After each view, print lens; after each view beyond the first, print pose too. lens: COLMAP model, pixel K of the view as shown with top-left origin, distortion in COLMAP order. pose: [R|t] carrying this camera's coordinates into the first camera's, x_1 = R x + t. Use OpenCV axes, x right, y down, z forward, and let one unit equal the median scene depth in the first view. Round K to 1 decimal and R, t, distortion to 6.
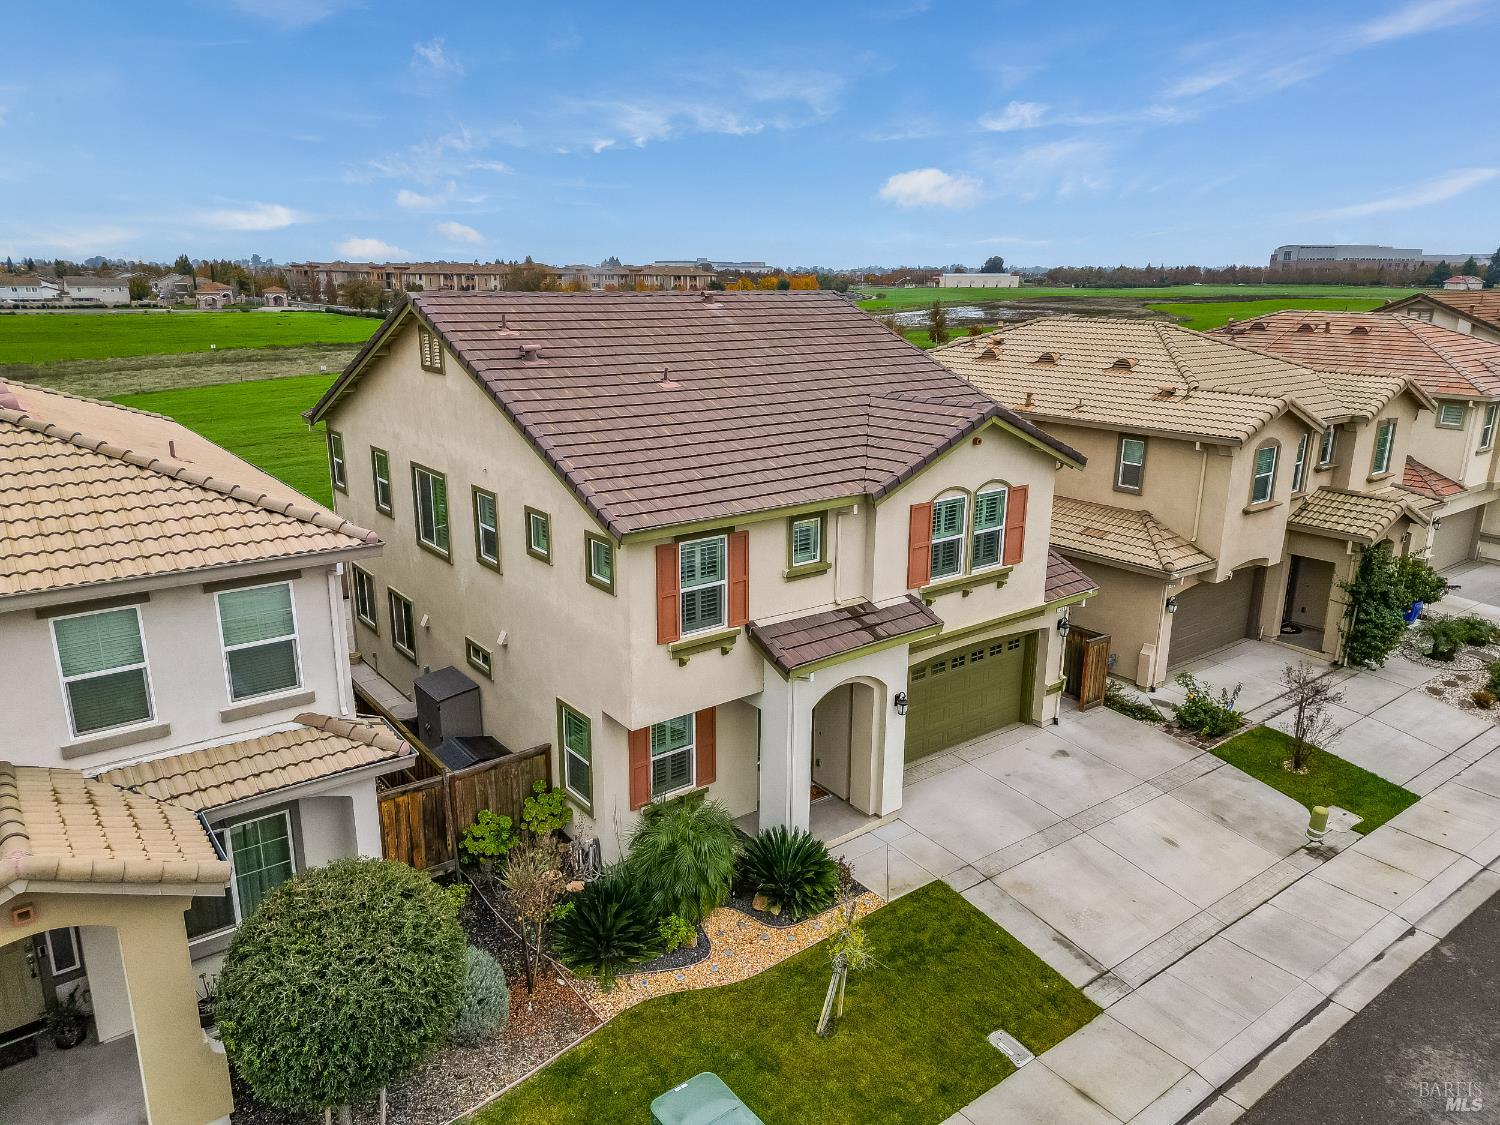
lens RADIAL K [[1040.1, 0, 750.0], [0, 1040.1, 562.5], [0, 0, 1]] dist [0.078766, -0.077905]
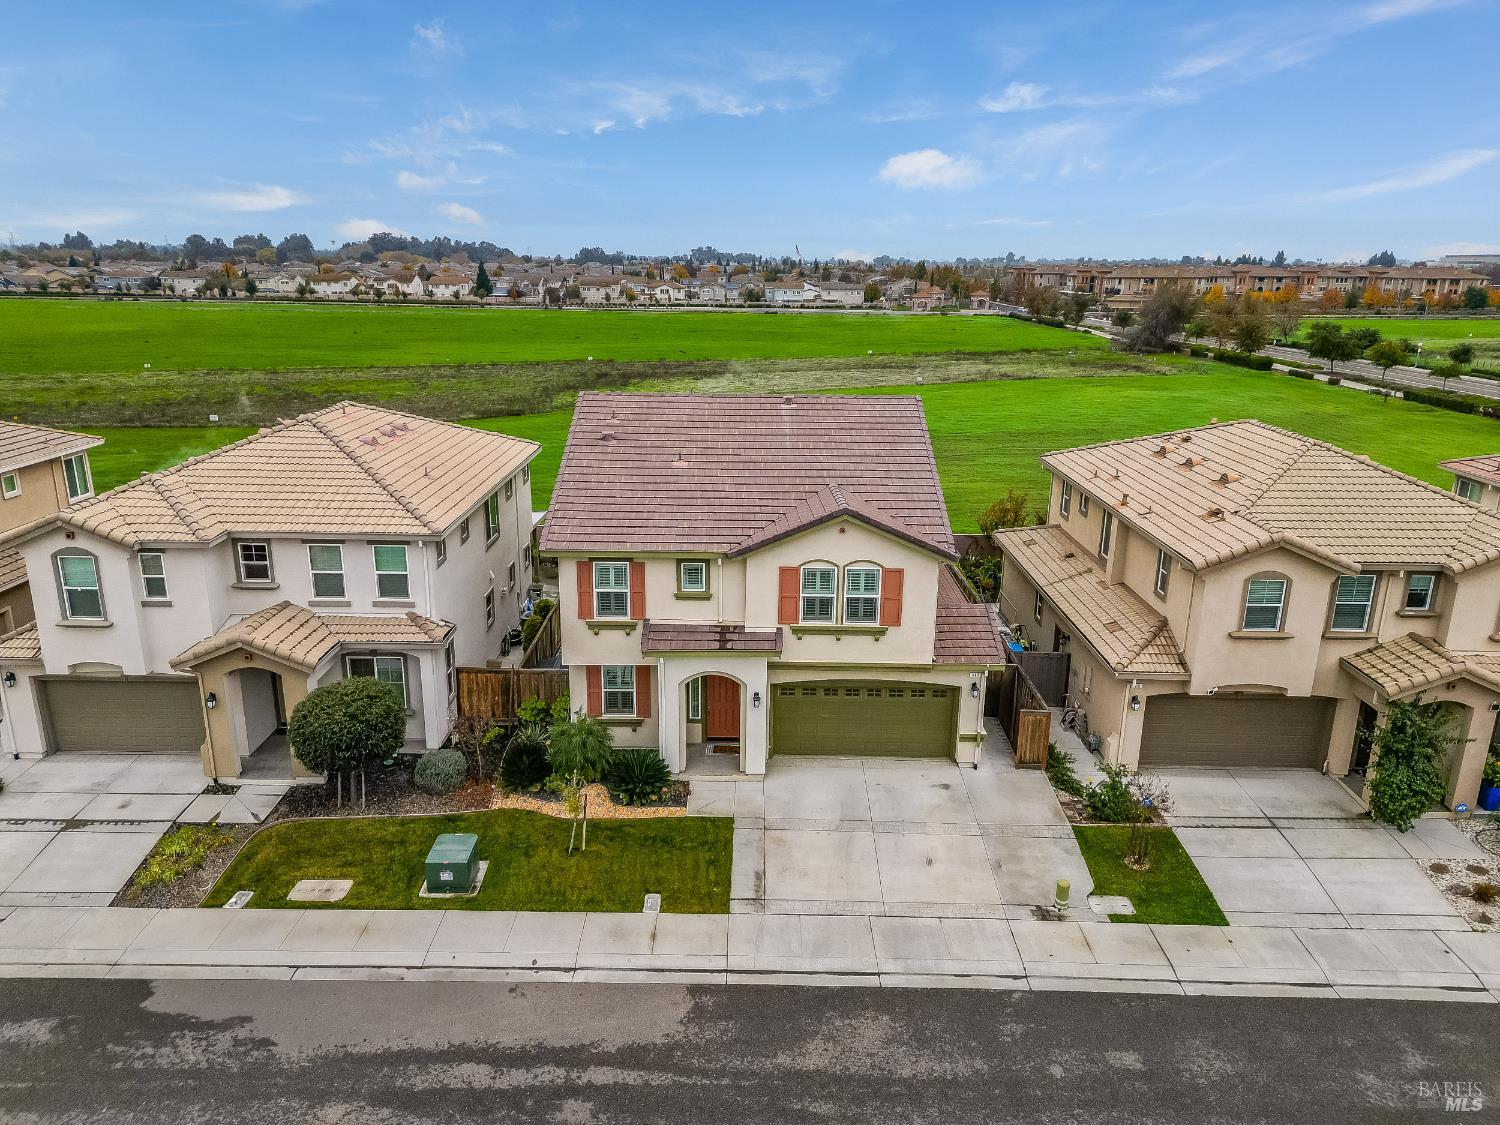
lens RADIAL K [[1040.1, 0, 750.0], [0, 1040.1, 562.5], [0, 0, 1]] dist [0.078766, -0.077905]
pose [[0.790555, 0.173052, -0.587432, 0.968735], [-0.170485, 0.983514, 0.060299, -0.140260], [0.588182, 0.052479, 0.807024, -0.187724]]
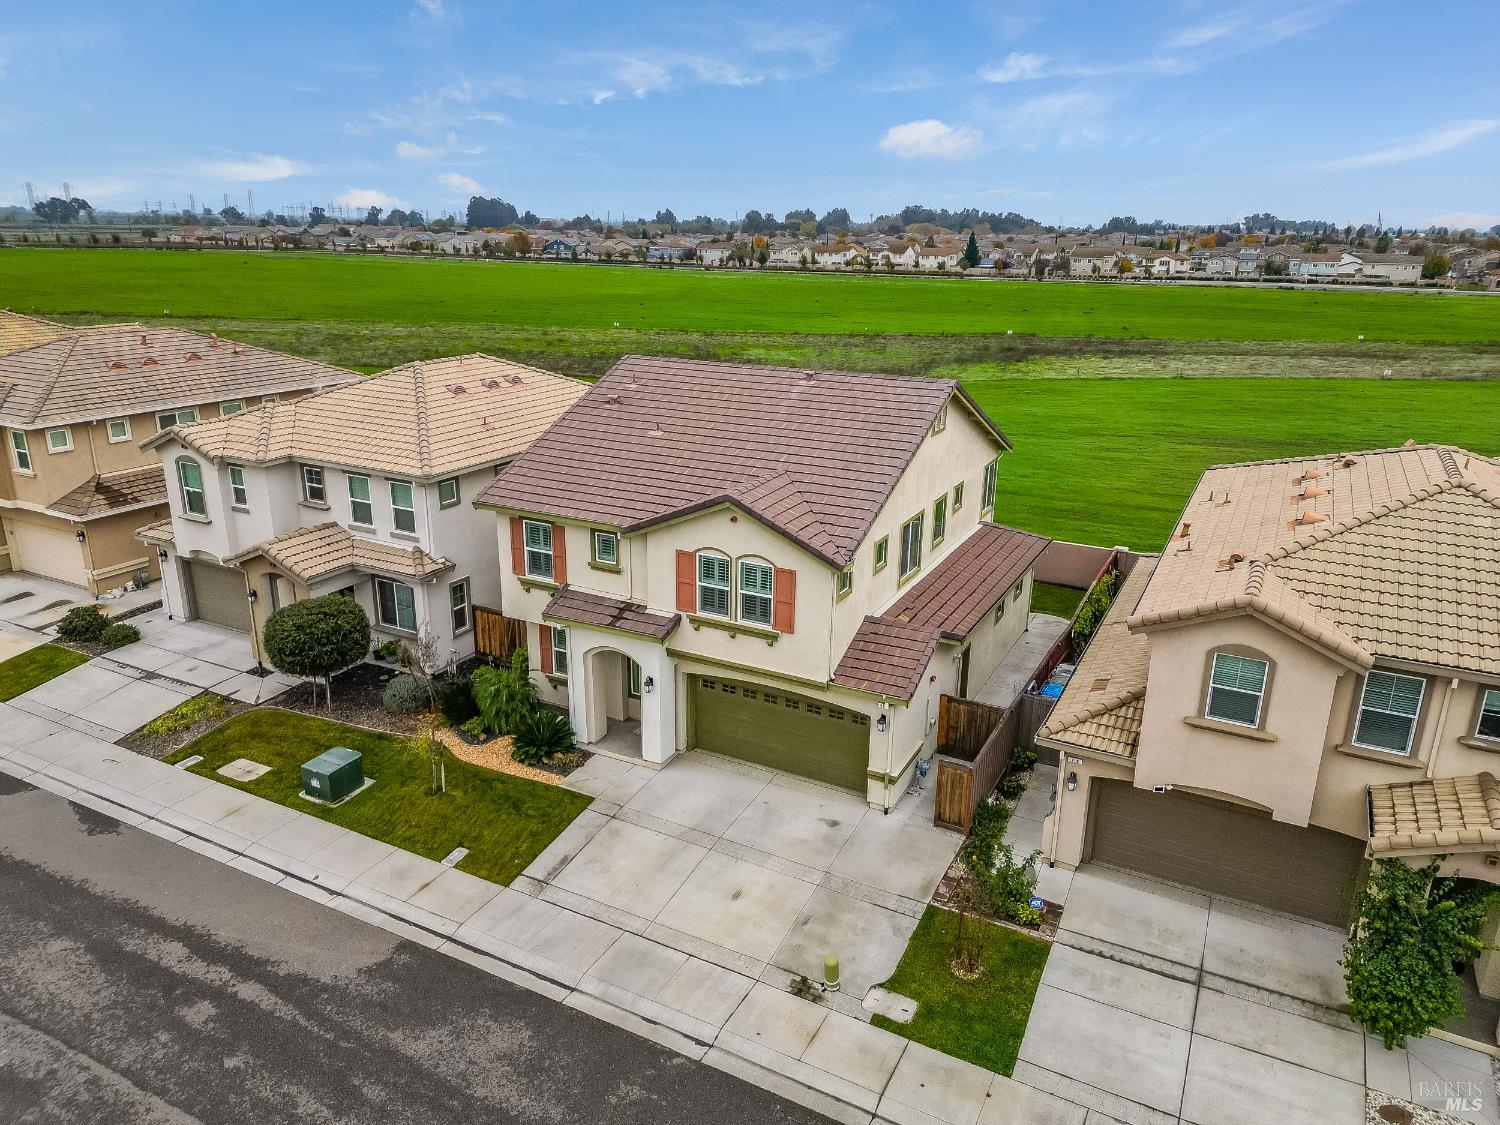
lens RADIAL K [[1040.1, 0, 750.0], [0, 1040.1, 562.5], [0, 0, 1]] dist [0.078766, -0.077905]
pose [[0.420909, 0.278218, -0.863383, 1.370006], [-0.253132, 0.950018, 0.182731, -0.310310], [0.871068, 0.141637, 0.470297, 0.449362]]
